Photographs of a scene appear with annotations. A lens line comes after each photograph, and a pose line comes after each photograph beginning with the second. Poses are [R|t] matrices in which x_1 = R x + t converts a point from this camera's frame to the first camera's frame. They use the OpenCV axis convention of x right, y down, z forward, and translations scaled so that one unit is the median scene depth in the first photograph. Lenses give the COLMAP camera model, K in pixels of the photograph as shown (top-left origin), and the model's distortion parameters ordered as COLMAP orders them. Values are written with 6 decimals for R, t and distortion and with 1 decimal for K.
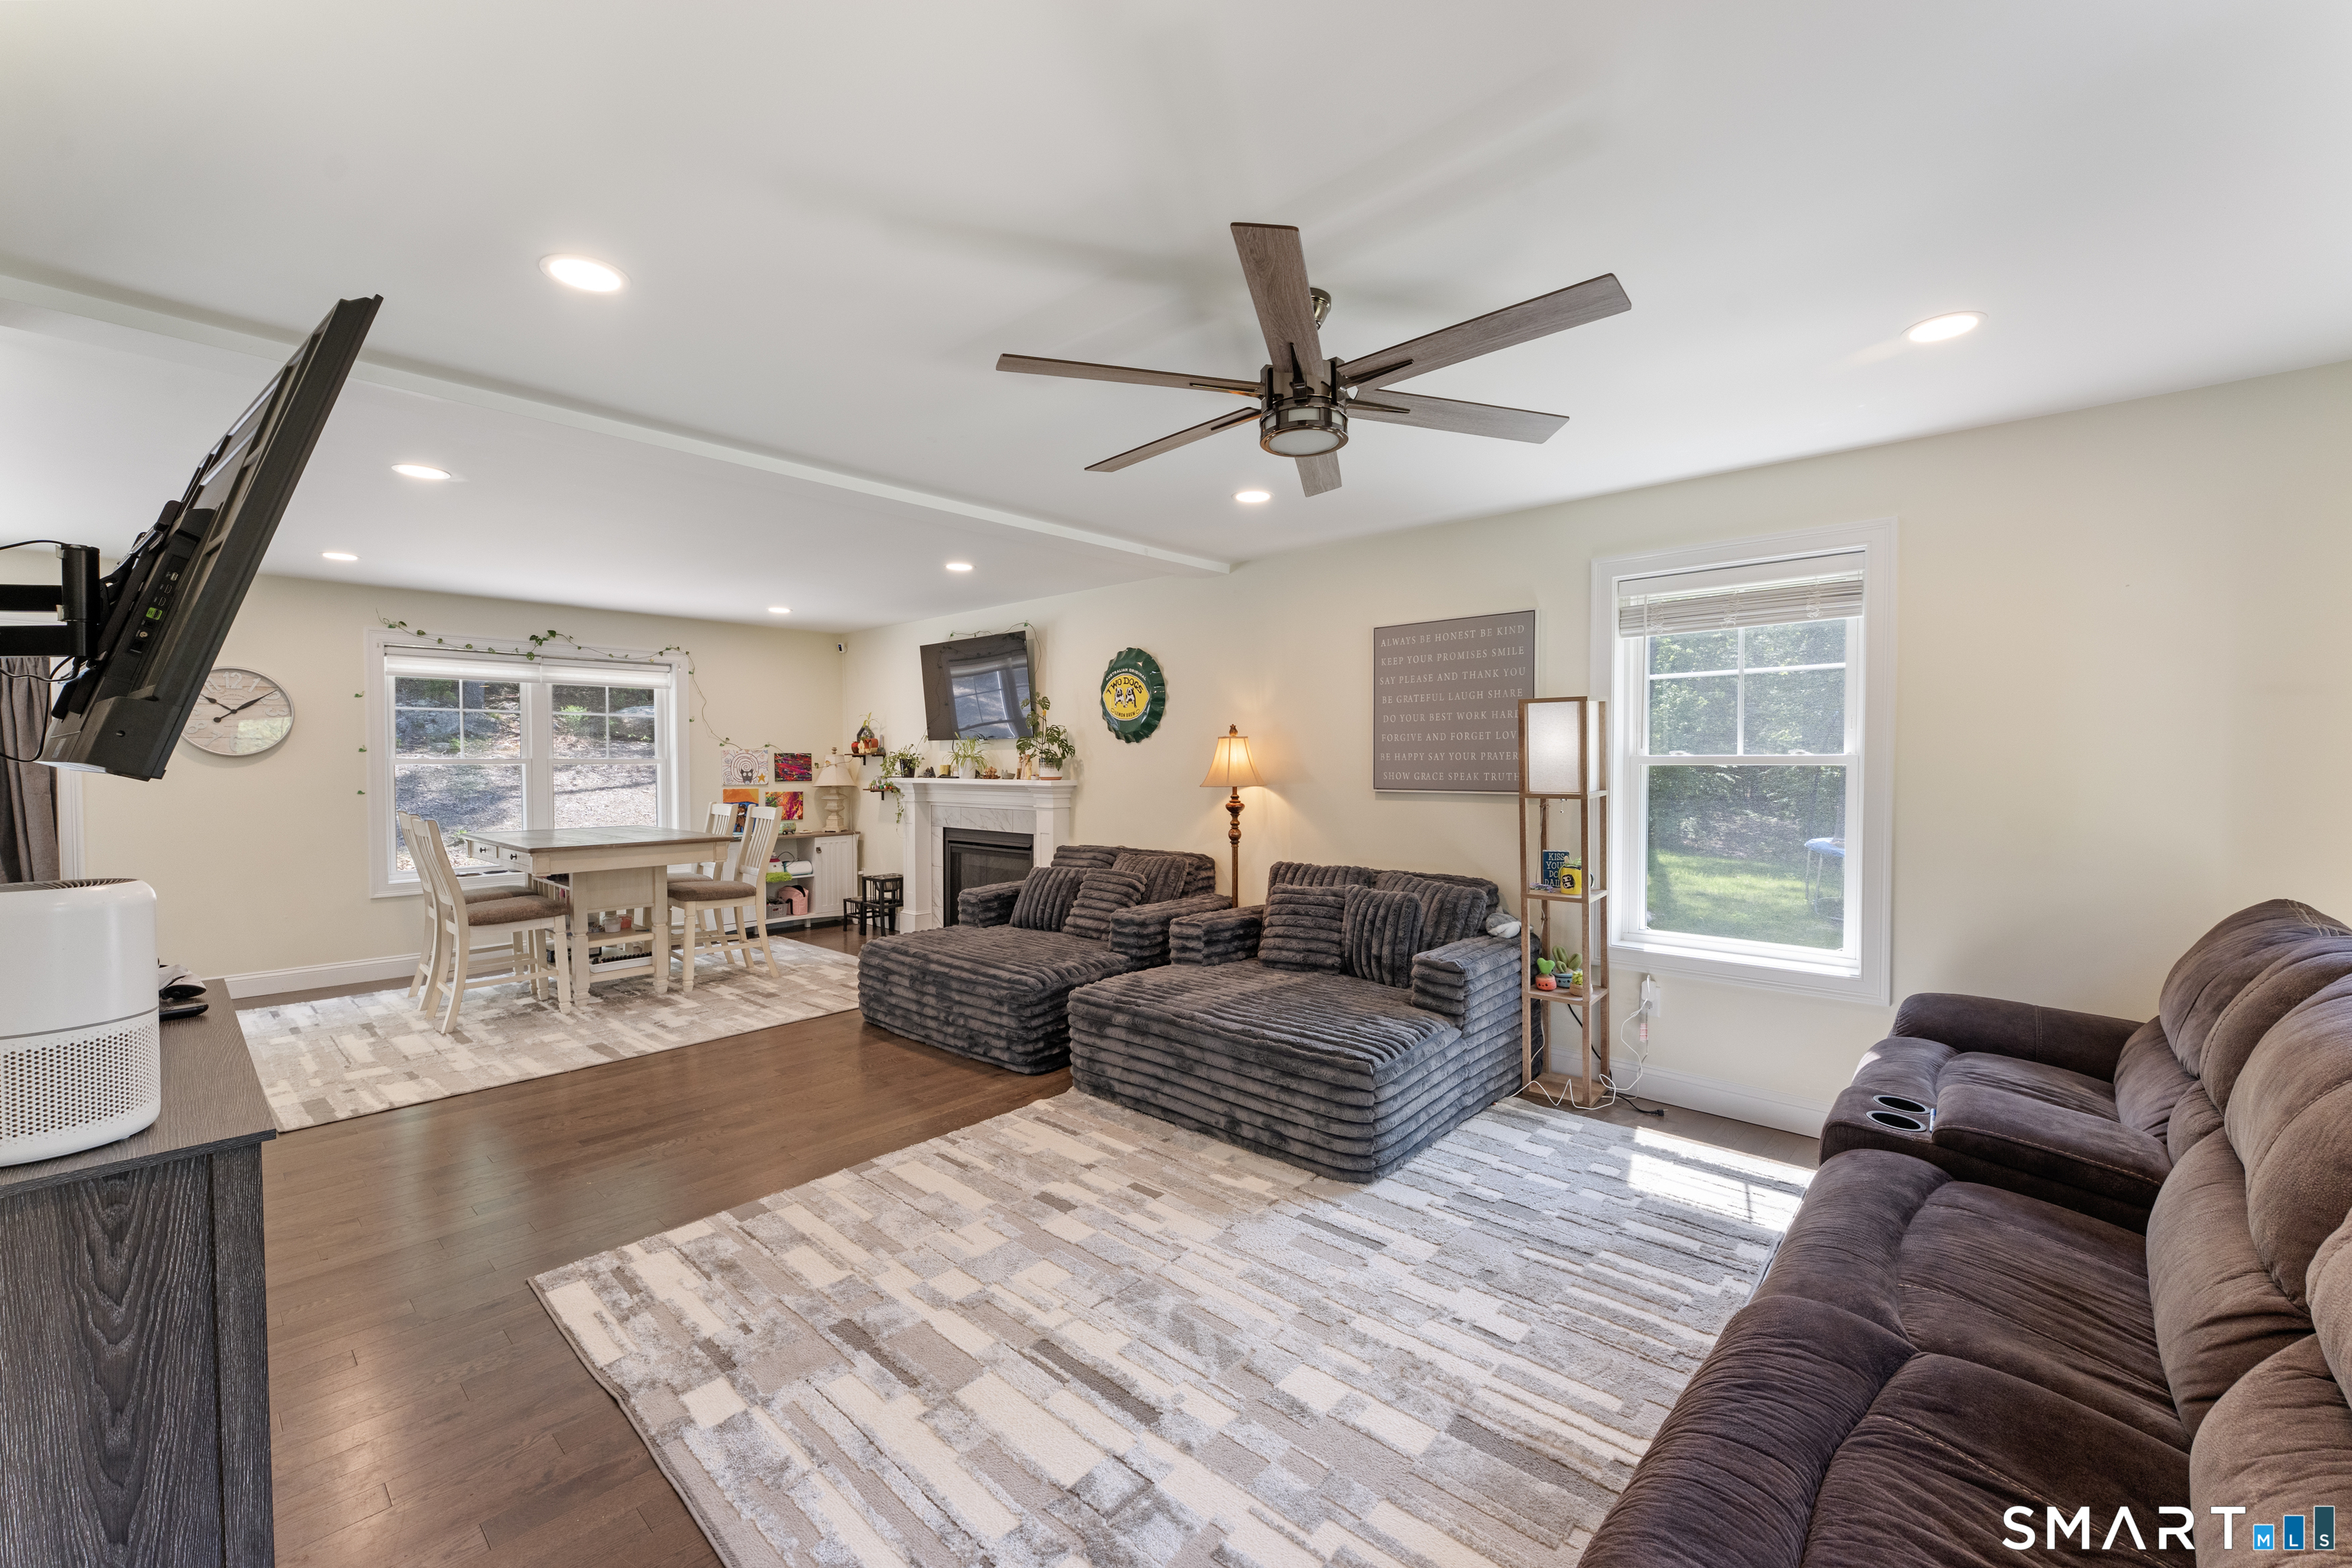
lens RADIAL K [[954.3, 0, 1190.0], [0, 954.3, 796.7], [0, 0, 1]] dist [-0.001782, -0.000180]
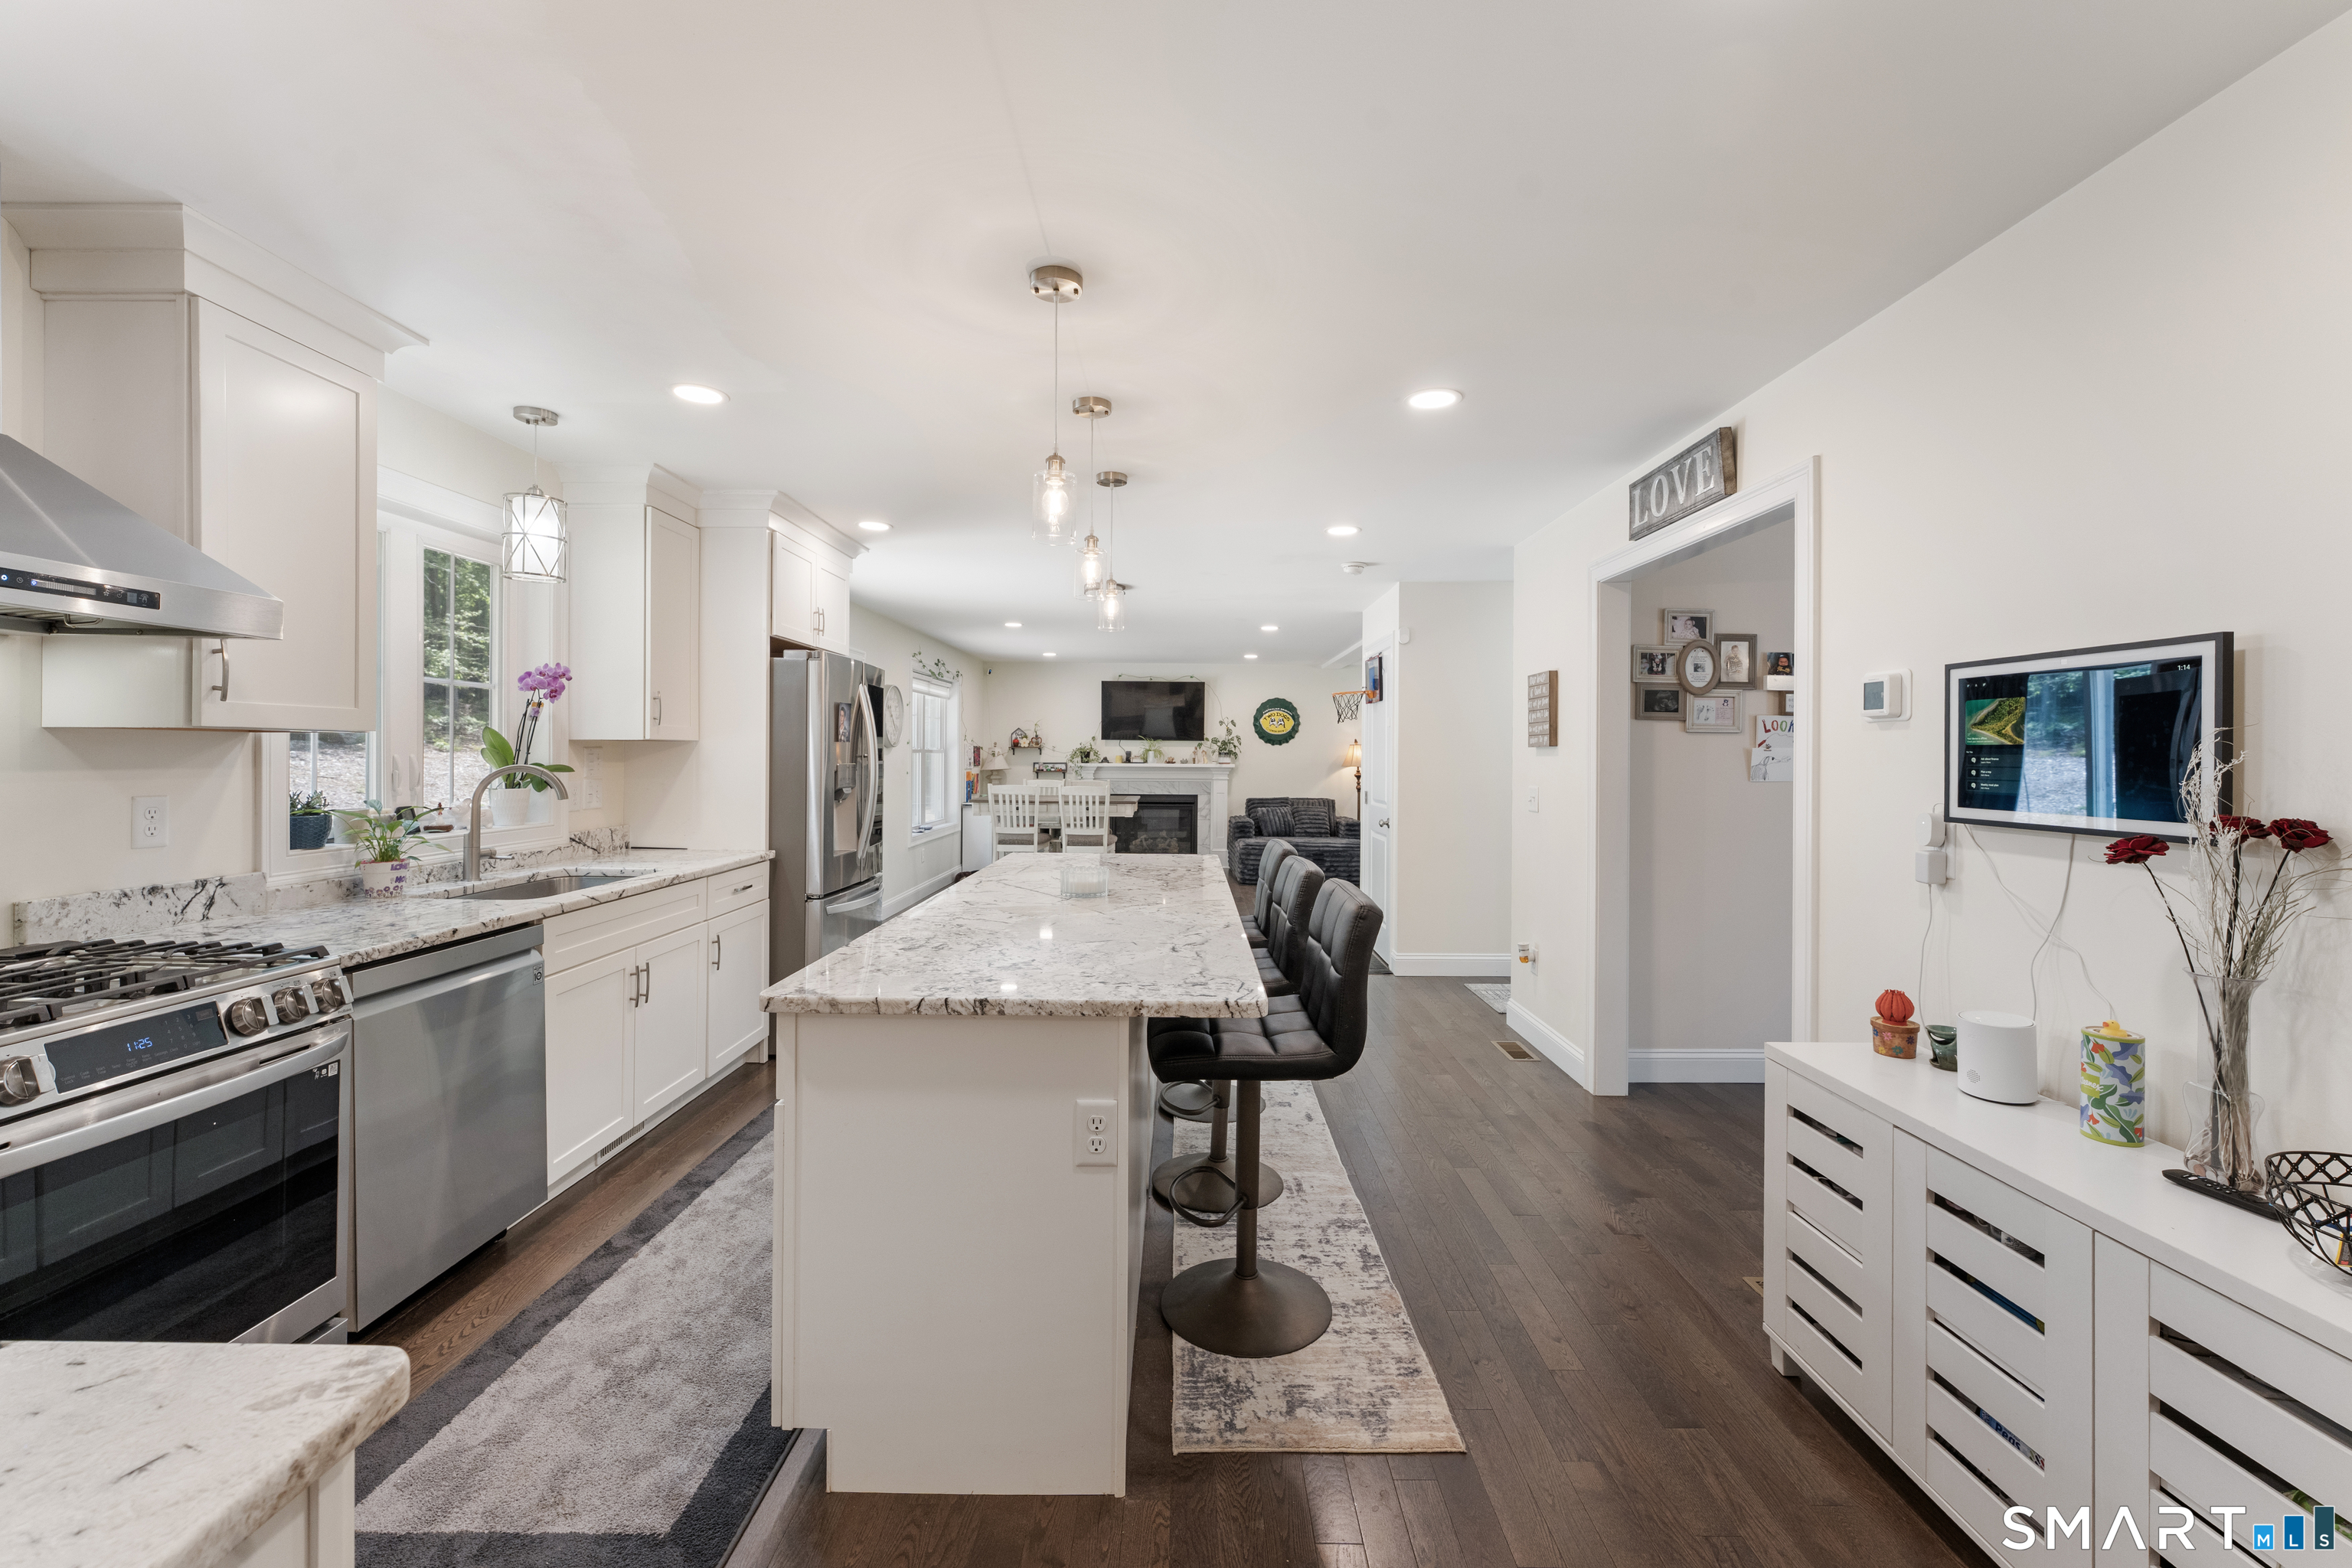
lens RADIAL K [[954.3, 0, 1207.4], [0, 954.3, 753.8], [0, 0, 1]] dist [-0.001782, -0.000180]
pose [[0.715703, 0.015868, 0.698224, -1.564817], [0.016069, 0.999103, -0.039178, 0.036724], [-0.698219, 0.039259, 0.714806, -0.320814]]
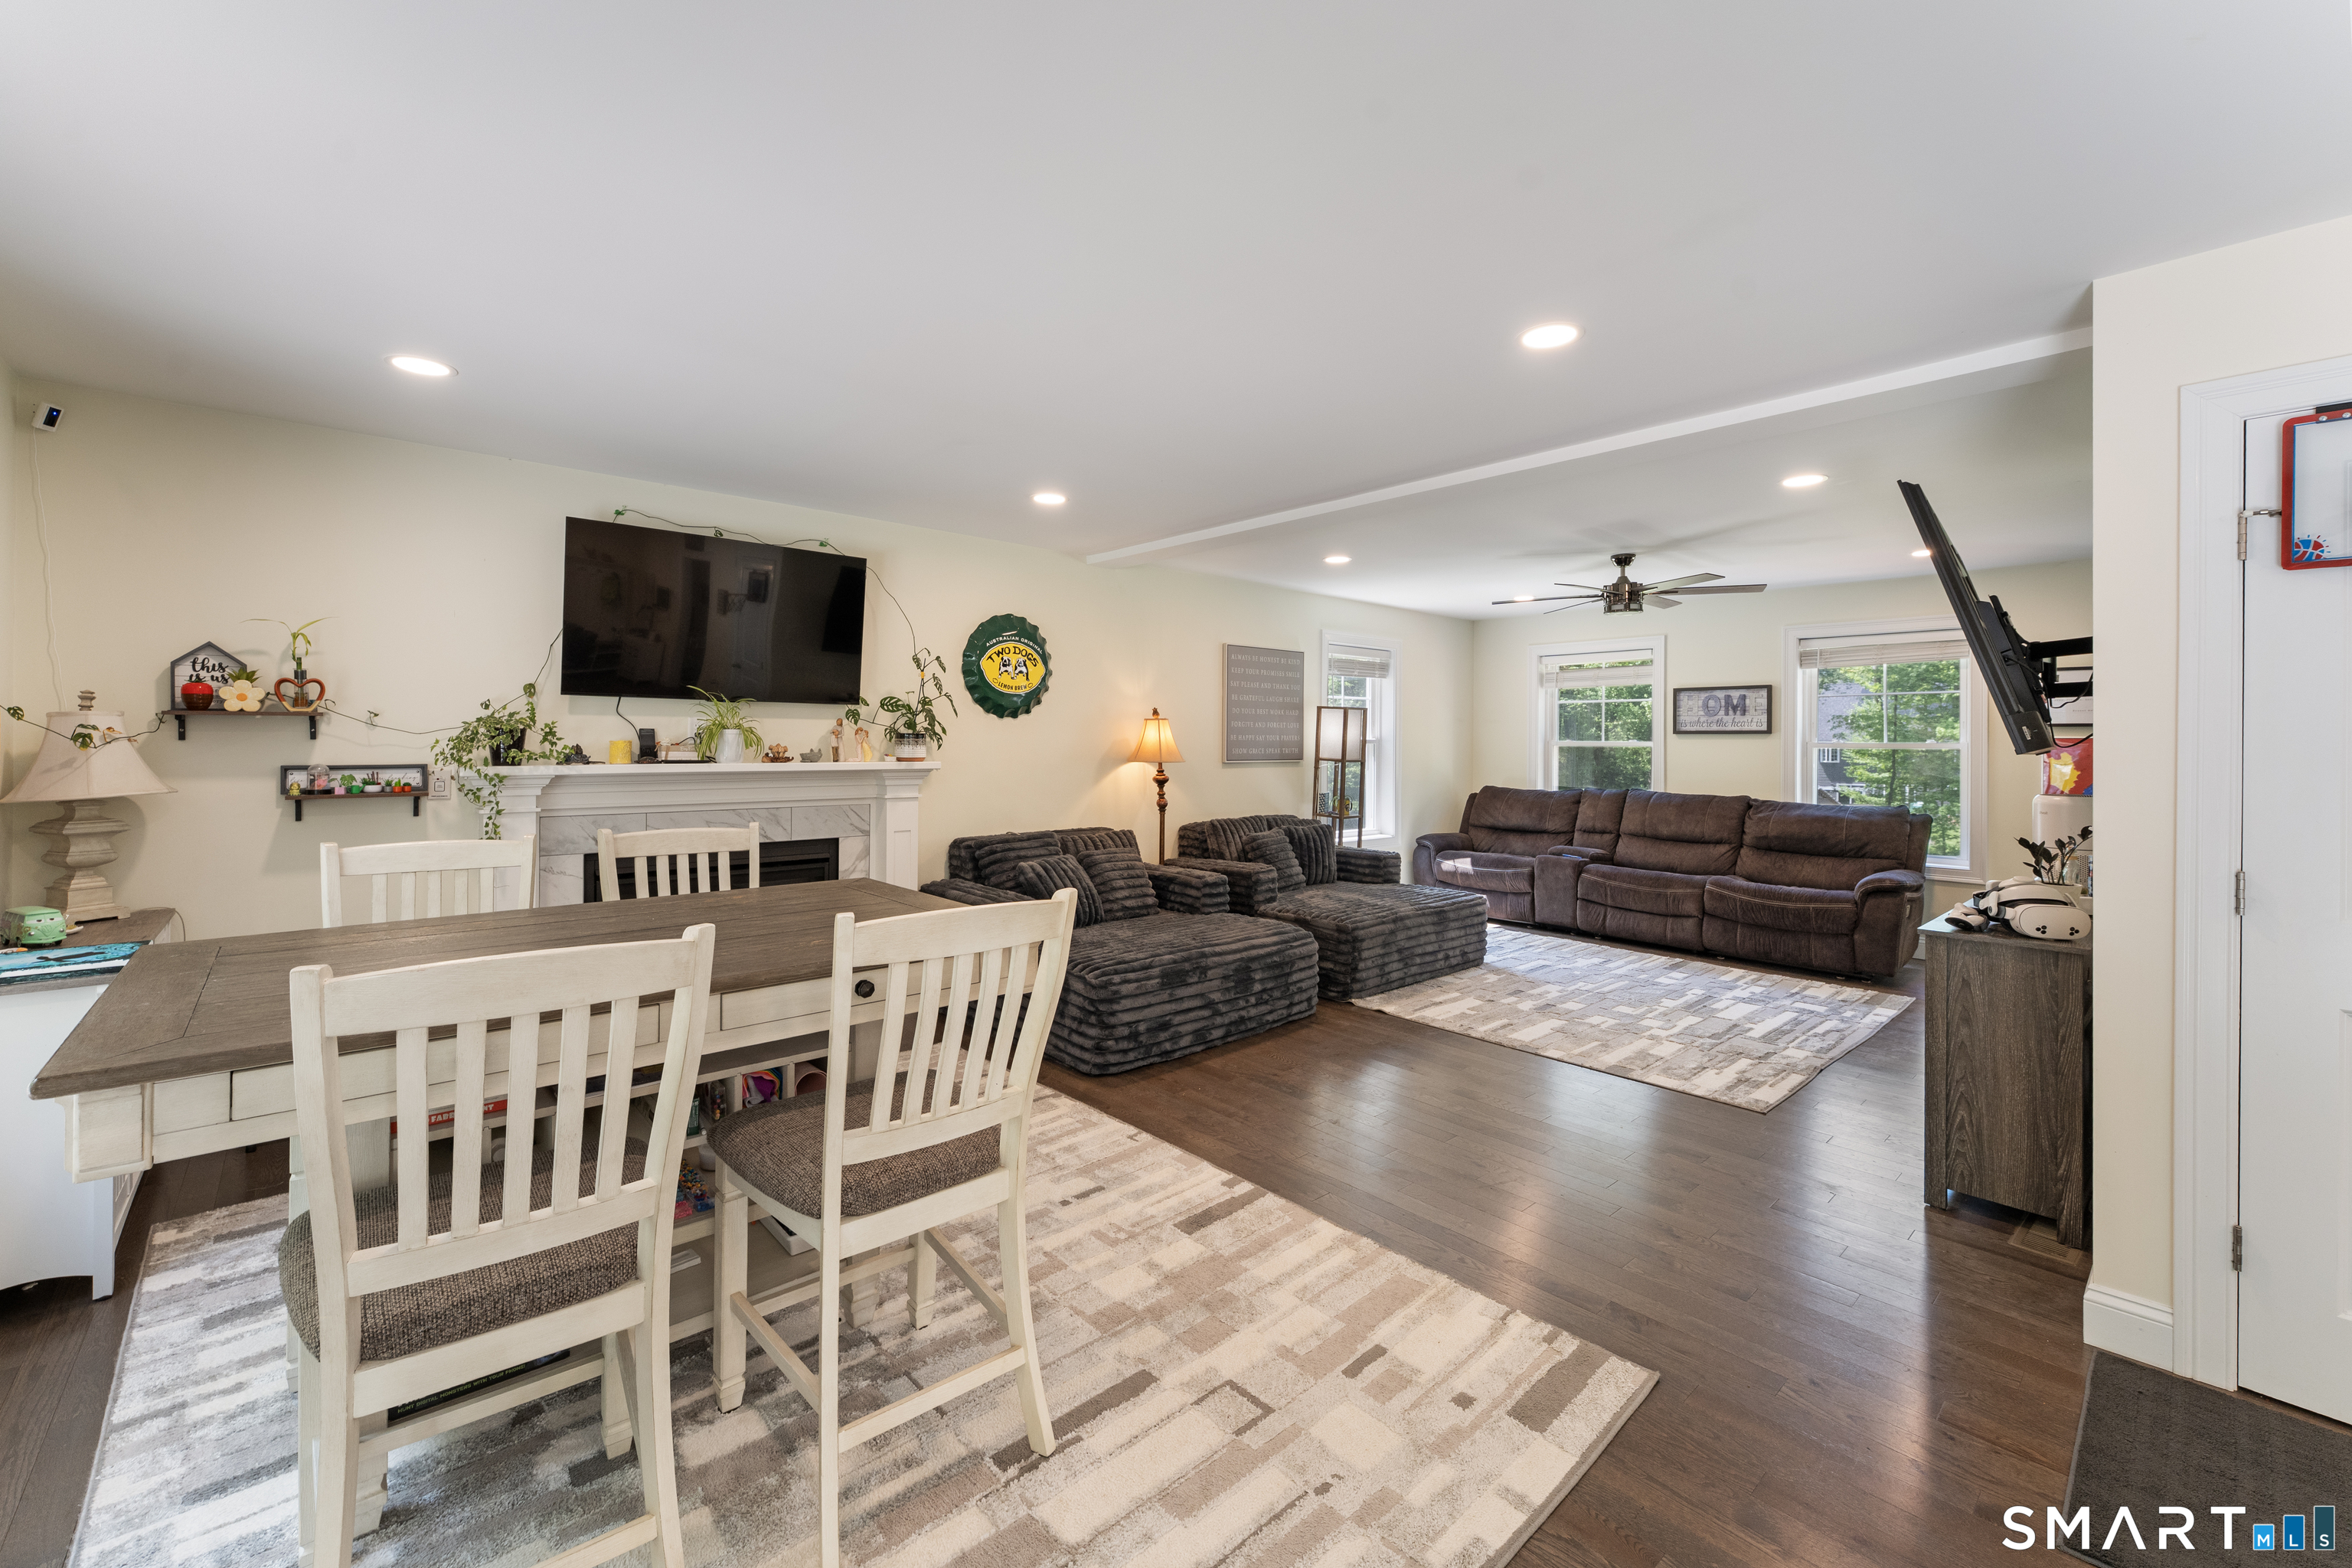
lens RADIAL K [[954.3, 0, 1196.3], [0, 954.3, 735.0], [0, 0, 1]] dist [-0.001782, -0.000180]
pose [[0.087427, 0.013513, 0.996079, -0.960913], [0.032929, 0.999322, -0.016447, -0.019653], [-0.995627, 0.034238, 0.086923, 0.750588]]
